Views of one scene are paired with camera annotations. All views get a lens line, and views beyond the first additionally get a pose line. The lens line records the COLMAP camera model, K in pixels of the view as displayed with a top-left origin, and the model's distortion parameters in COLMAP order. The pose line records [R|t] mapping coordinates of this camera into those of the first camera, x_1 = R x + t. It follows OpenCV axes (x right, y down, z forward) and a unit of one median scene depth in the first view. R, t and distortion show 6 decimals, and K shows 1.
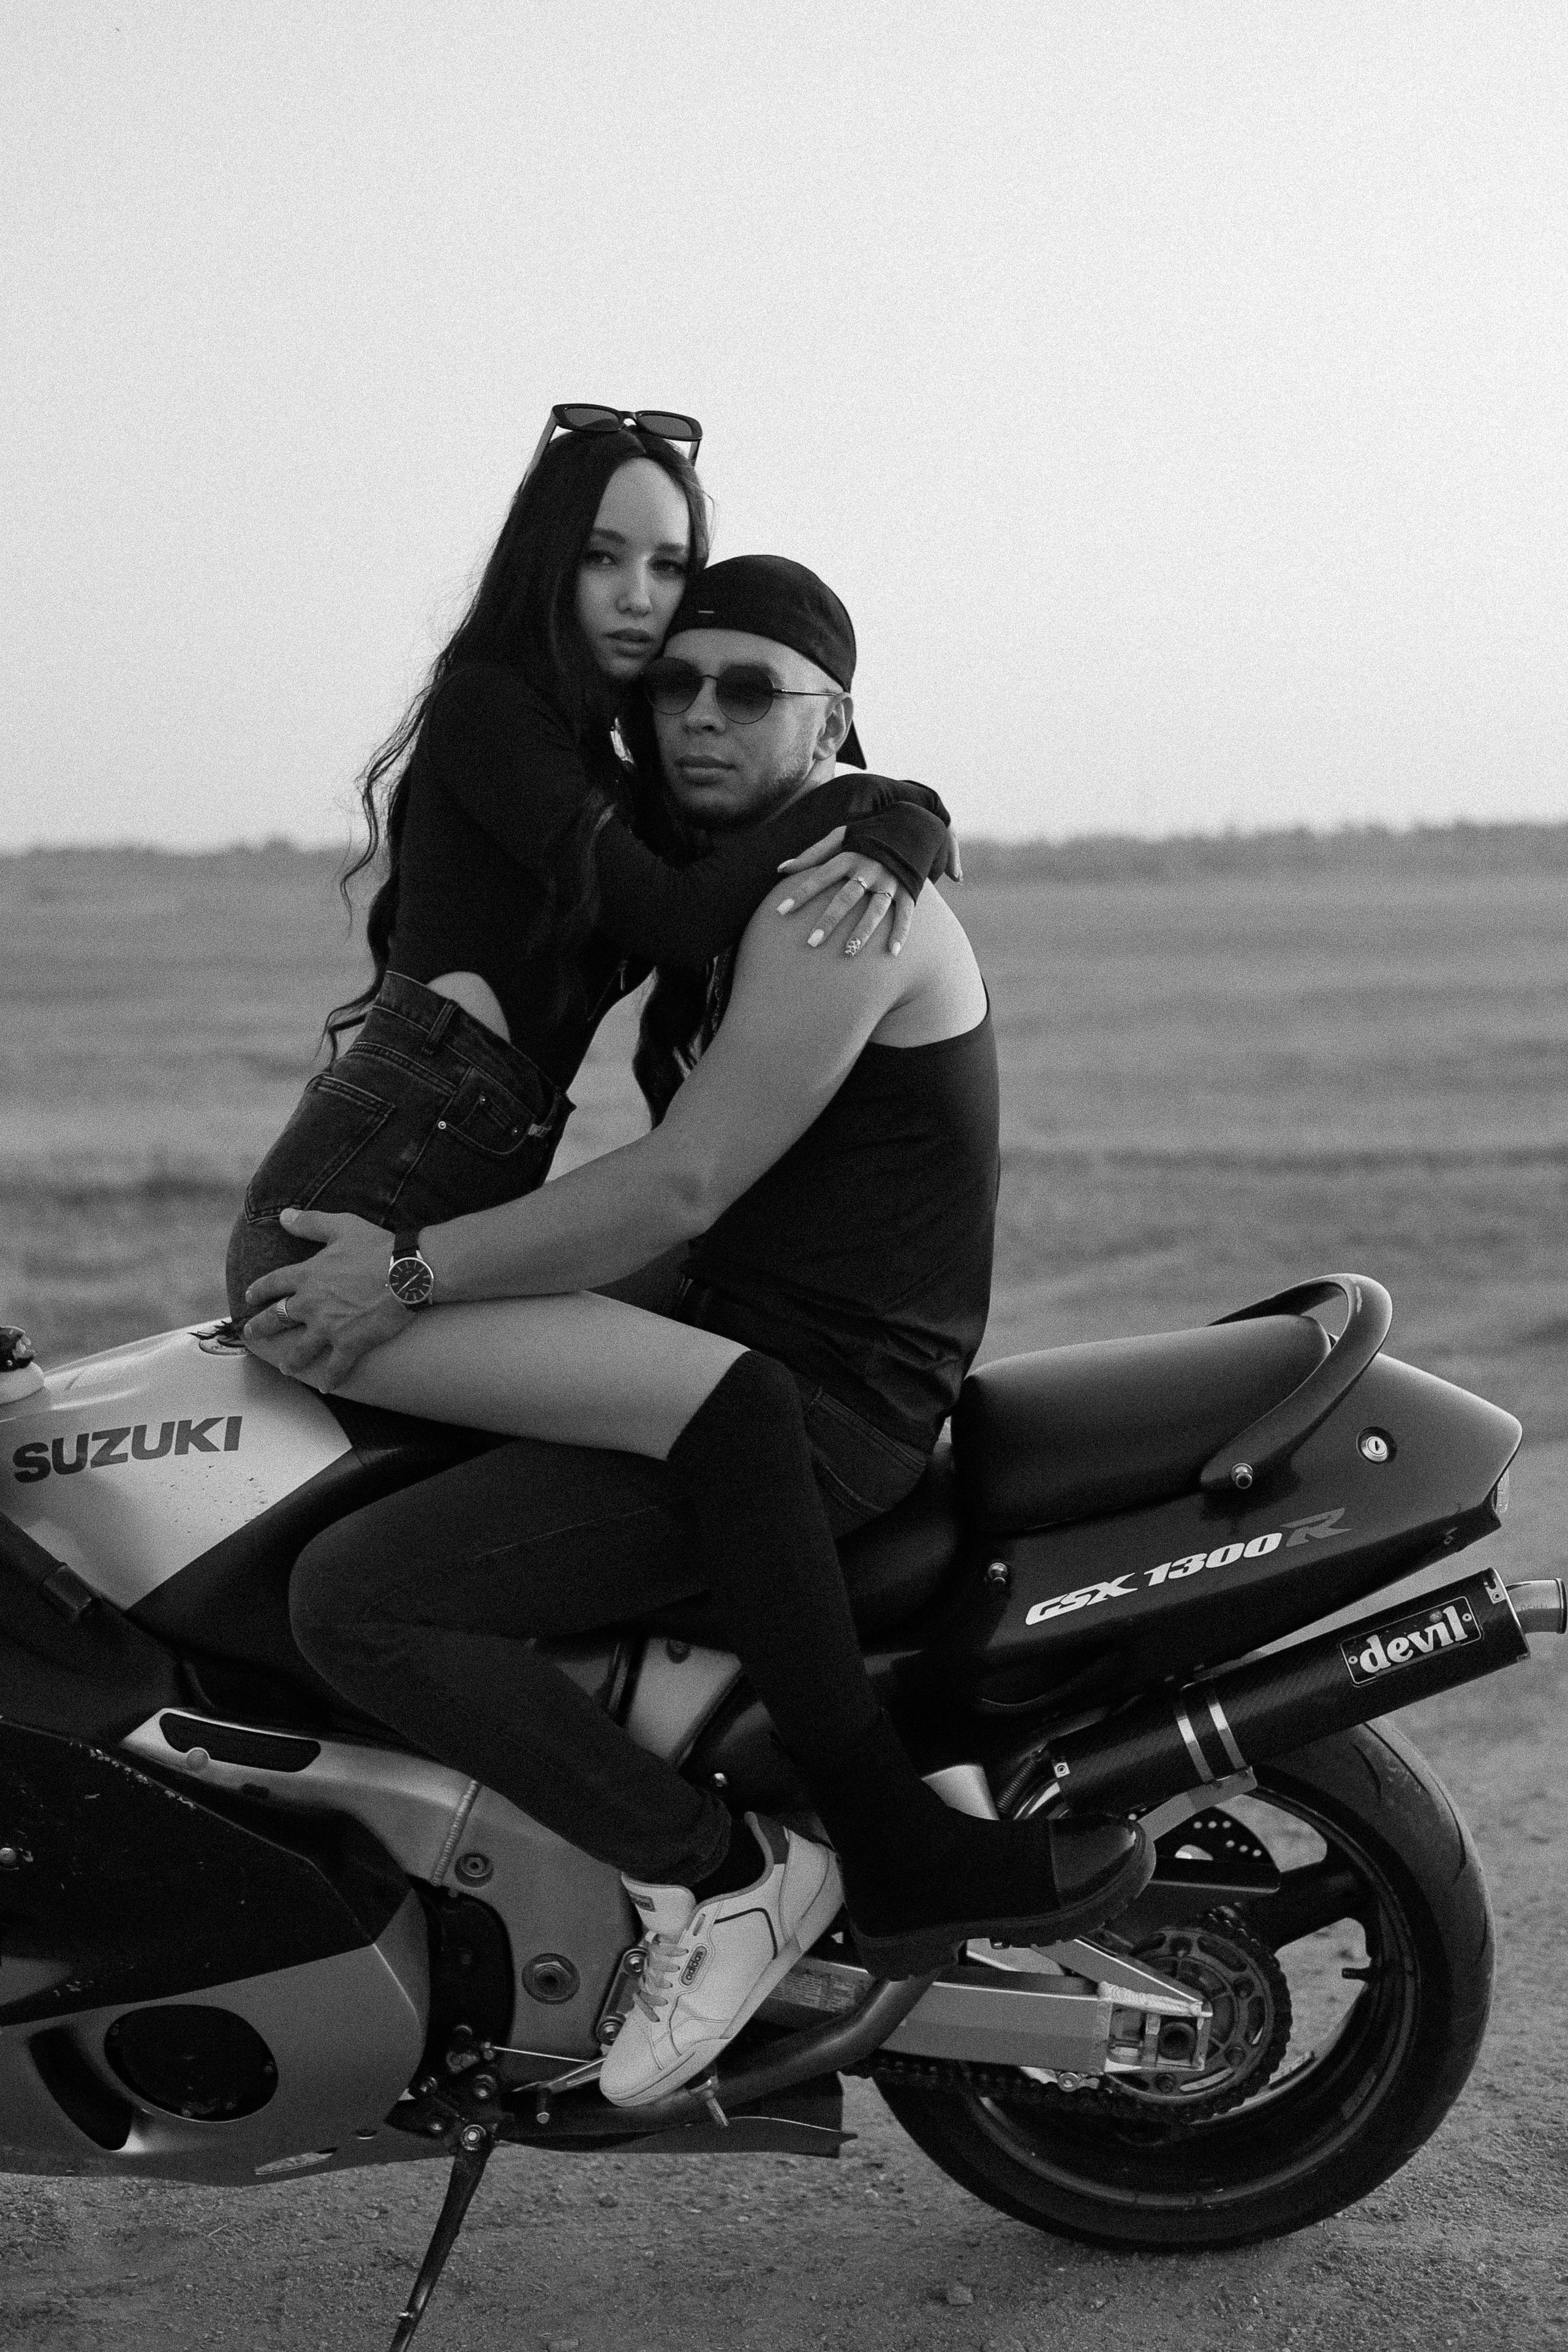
lens RADIAL K [[3393.4, 0, 822.7], [0, 3393.4, 1175.0], [0, 0, 1]] dist [-0.018069, 0.062056]
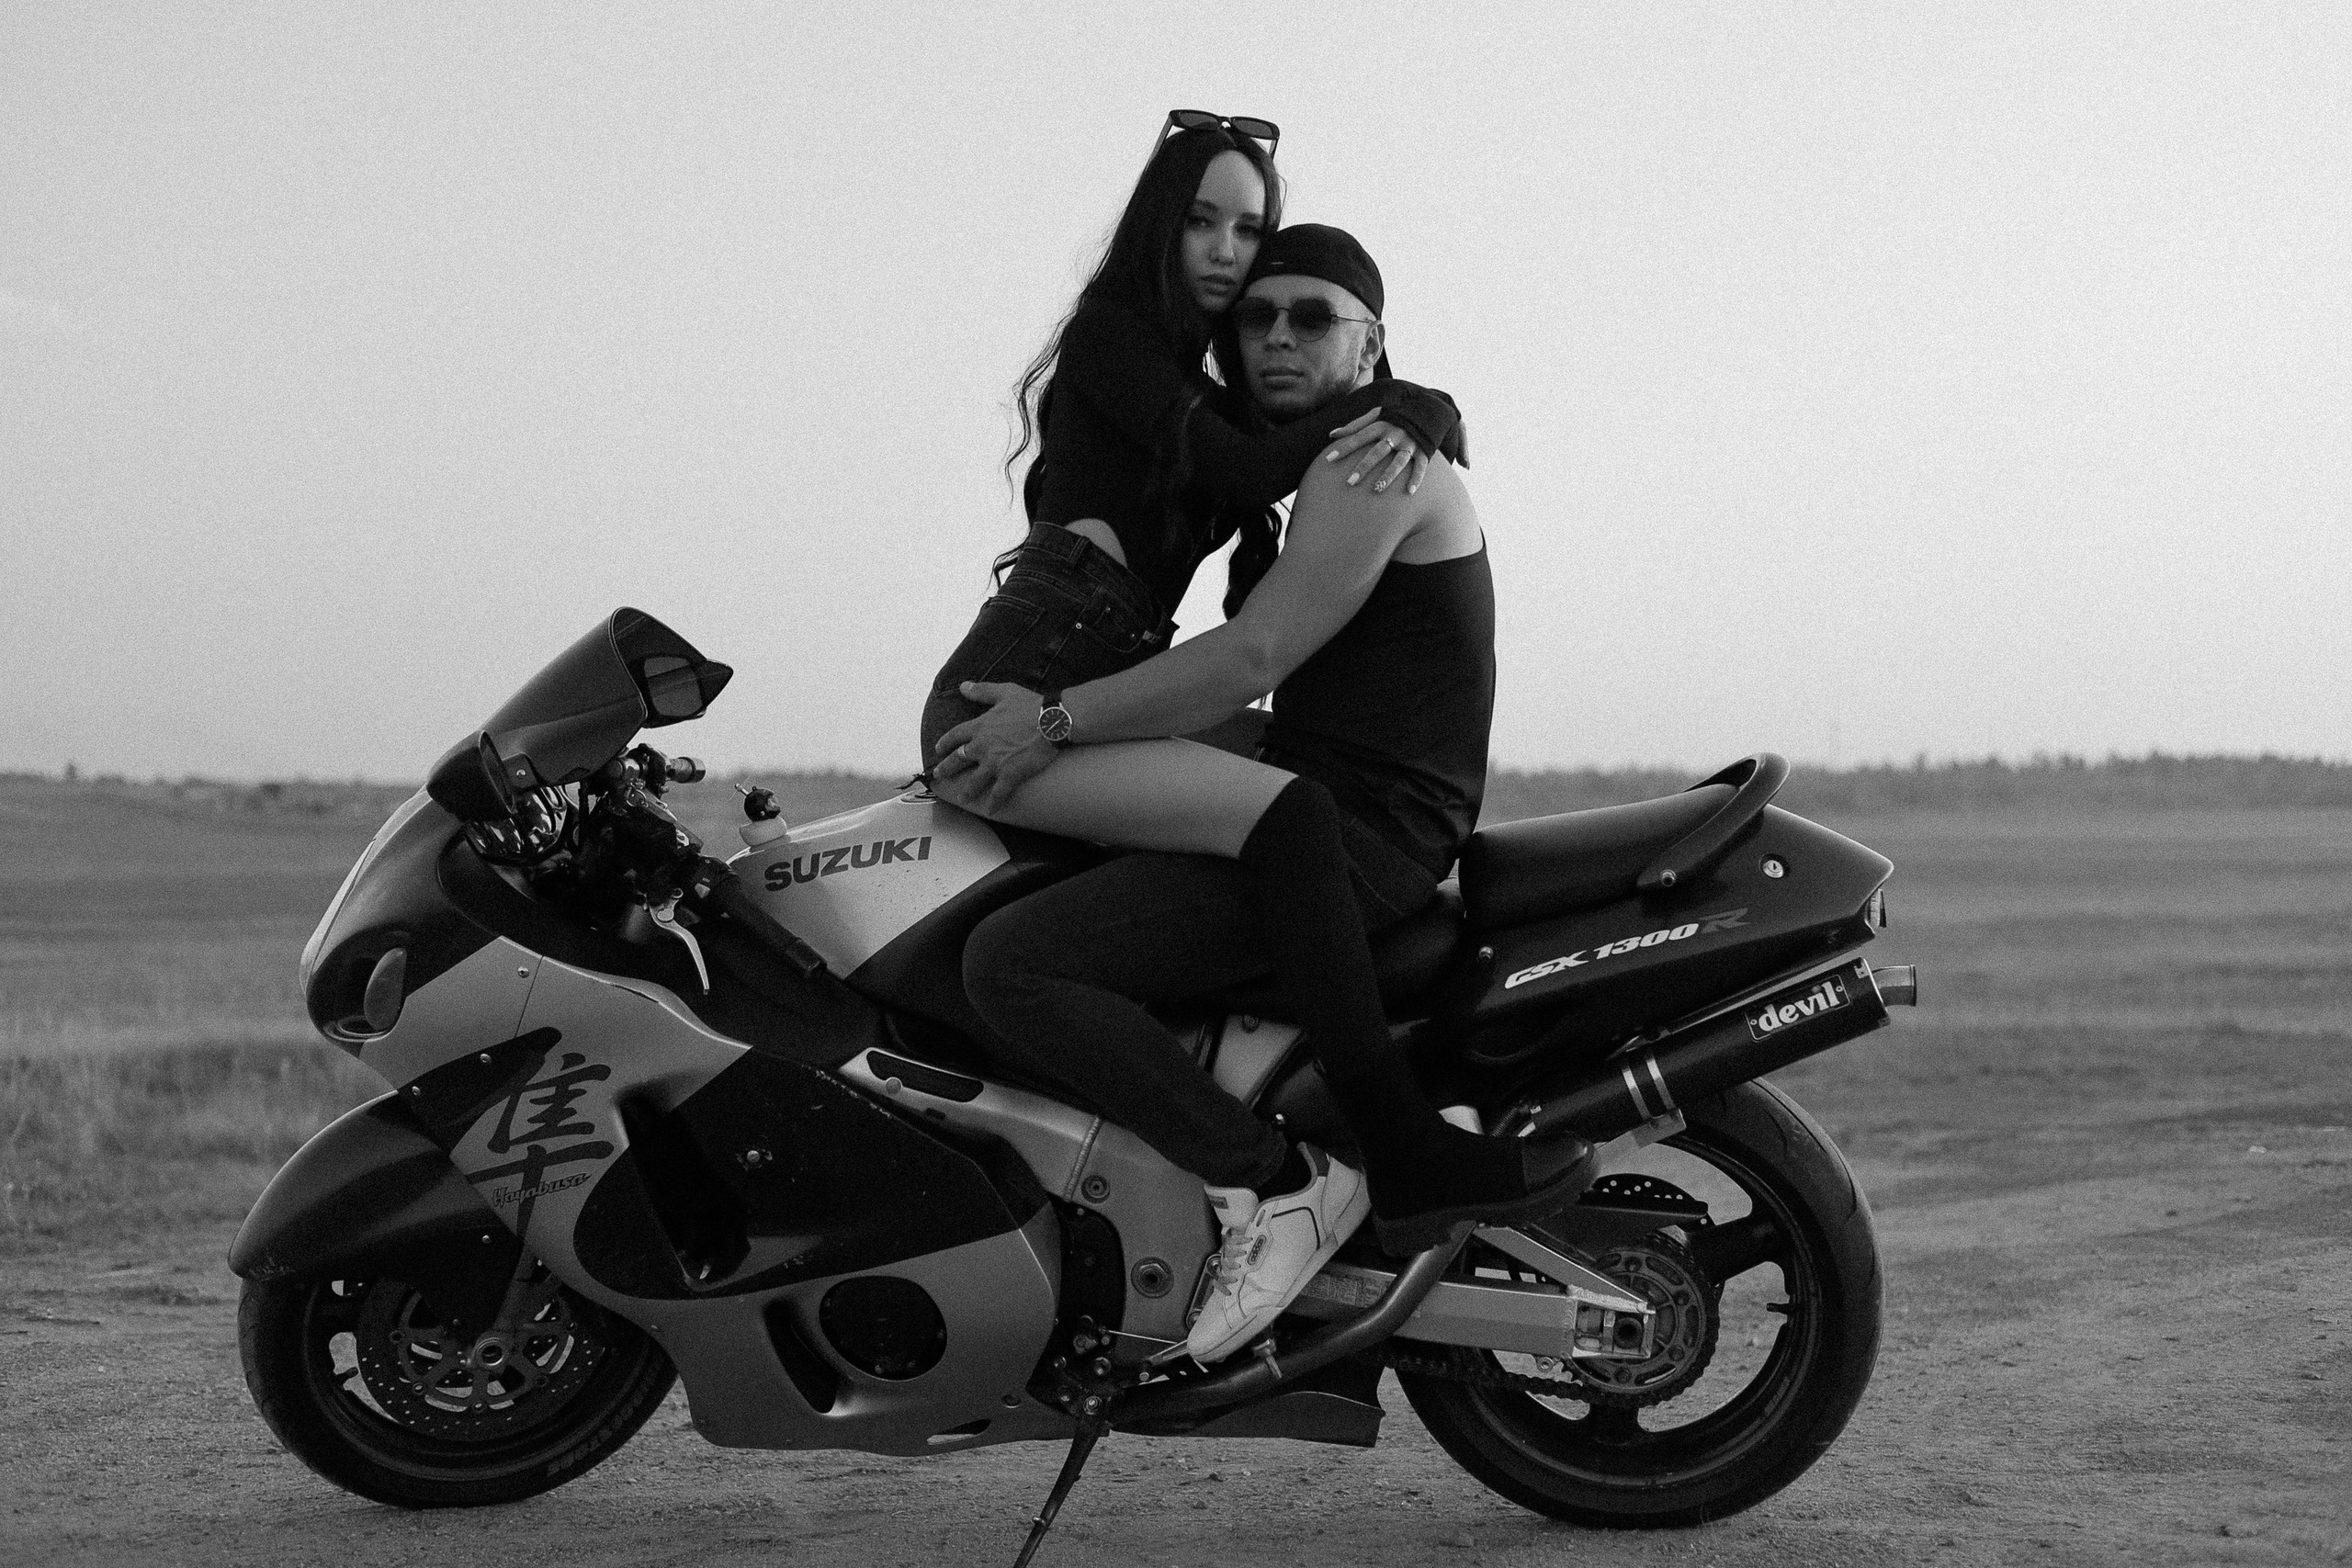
lens RADIAL K [[3393.1, 0, 1176.0], [0, 3393.1, 784.0], [0, 0, 1]] dist [-0.018069, 0.062056]
pose [[0.995039, 0.005092, -0.099356, 0.061779], [-0.014766, 0.995187, -0.096879, 0.179469], [0.098384, 0.097865, 0.990325, -0.341824]]
